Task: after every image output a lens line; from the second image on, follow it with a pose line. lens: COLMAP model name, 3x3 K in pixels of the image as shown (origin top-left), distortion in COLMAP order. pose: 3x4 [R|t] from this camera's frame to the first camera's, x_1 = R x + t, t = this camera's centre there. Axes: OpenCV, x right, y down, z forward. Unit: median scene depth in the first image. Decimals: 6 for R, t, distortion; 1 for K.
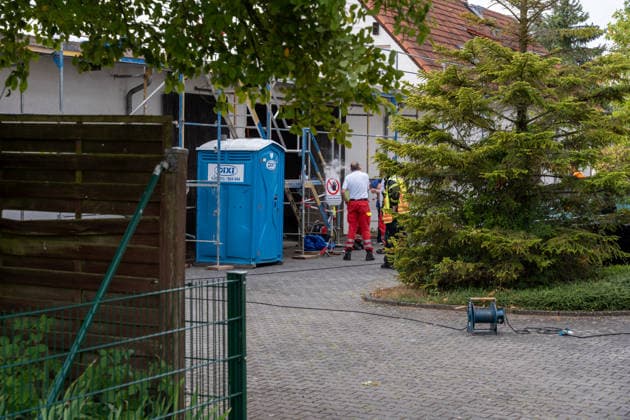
lens RADIAL K [[1206.6, 0, 315.0], [0, 1206.6, 210.0], [0, 0, 1]] dist [0.036373, 0.114984]
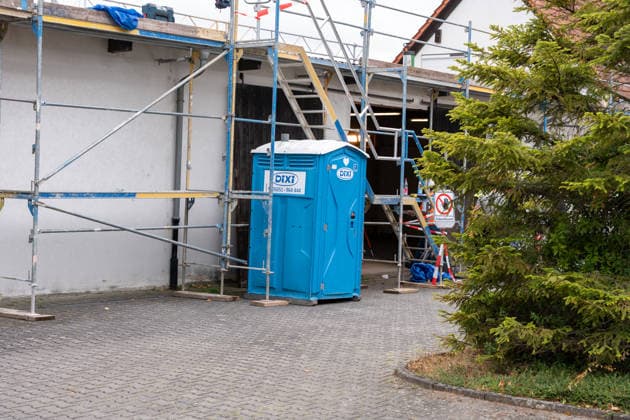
lens RADIAL K [[1074.8, 0, 315.2], [0, 1074.8, 226.3], [0, 0, 1]] dist [-0.006305, 0.067207]
pose [[0.978727, 0.030535, -0.202883, 0.088888], [-0.030708, 0.999526, 0.002298, -0.004334], [0.202857, 0.003981, 0.979200, 0.319459]]
